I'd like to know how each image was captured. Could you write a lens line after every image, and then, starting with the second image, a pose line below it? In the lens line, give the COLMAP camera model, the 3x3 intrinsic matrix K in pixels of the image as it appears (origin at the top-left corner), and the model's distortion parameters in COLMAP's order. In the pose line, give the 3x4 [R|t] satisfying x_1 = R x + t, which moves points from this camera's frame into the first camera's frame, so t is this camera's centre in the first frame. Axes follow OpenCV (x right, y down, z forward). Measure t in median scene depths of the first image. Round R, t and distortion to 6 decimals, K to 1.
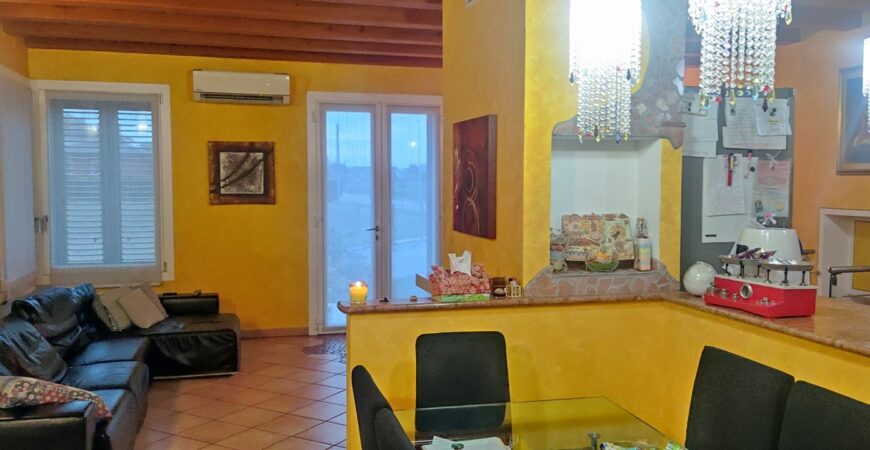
lens RADIAL K [[760.9, 0, 435.0], [0, 760.9, 225.0], [0, 0, 1]] dist [0.063307, -0.001434]
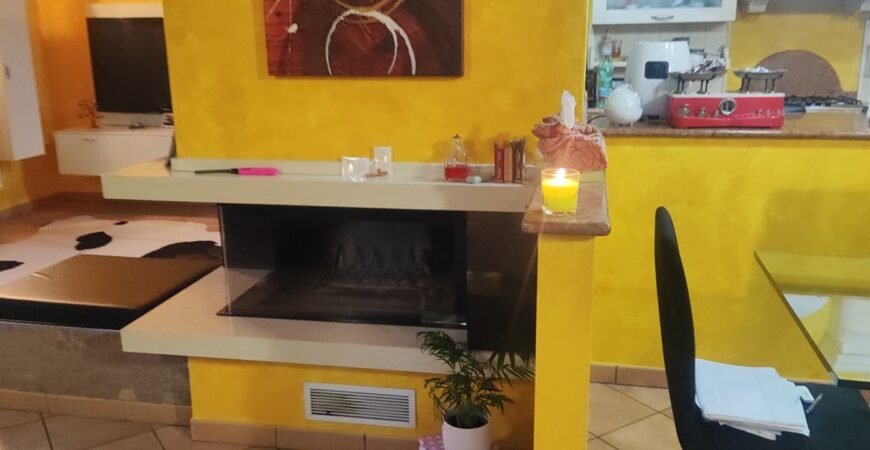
lens RADIAL K [[760.9, 0, 435.0], [0, 760.9, 225.0], [0, 0, 1]] dist [0.063307, -0.001434]
pose [[0.429118, -0.223546, 0.875149, -0.566273], [0.067192, 0.974106, 0.215876, 0.001689], [-0.900746, -0.033833, 0.433027, 0.876211]]
